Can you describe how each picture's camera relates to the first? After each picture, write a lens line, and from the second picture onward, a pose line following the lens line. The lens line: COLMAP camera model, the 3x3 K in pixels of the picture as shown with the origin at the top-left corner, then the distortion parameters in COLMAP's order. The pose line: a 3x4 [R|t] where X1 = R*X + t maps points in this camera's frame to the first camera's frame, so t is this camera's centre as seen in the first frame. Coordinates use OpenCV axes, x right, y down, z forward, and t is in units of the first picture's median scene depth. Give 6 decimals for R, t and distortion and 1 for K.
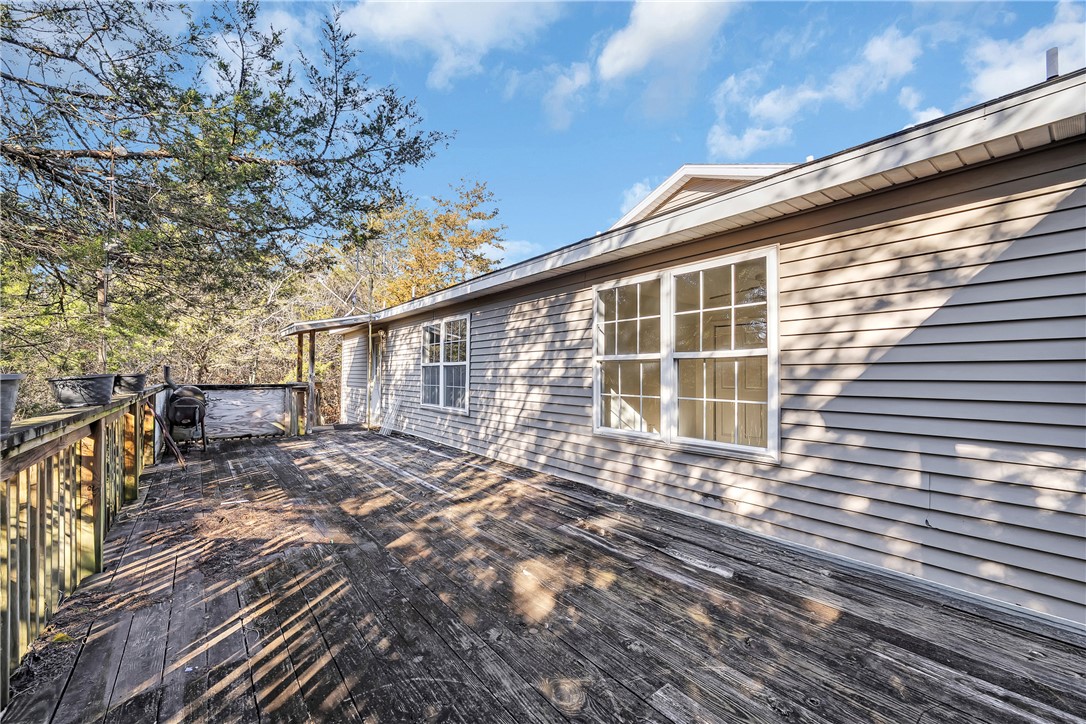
lens RADIAL K [[440.1, 0, 539.6], [0, 440.1, 369.1], [0, 0, 1]] dist [0.003297, -0.000773]
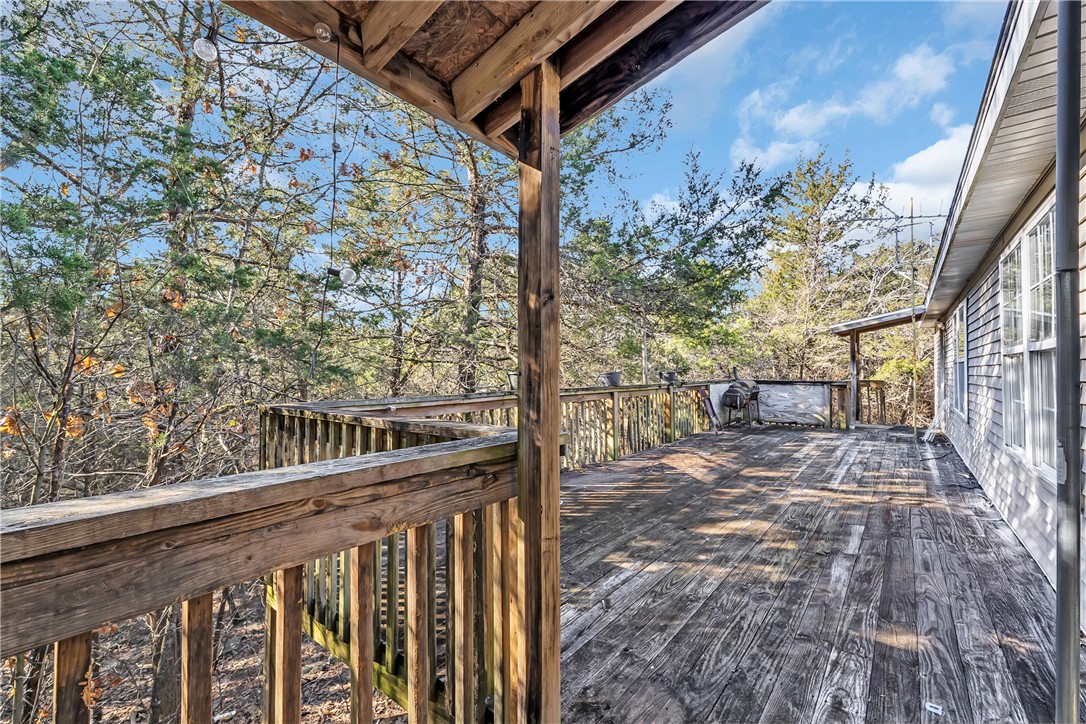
lens RADIAL K [[440.1, 0, 543.2], [0, 440.1, 365.4], [0, 0, 1]] dist [0.003297, -0.000773]
pose [[0.250685, -0.015249, -0.967949, 1.111173], [0.010706, 0.999858, -0.012980, 0.003725], [0.968009, -0.007109, 0.250813, 0.088387]]
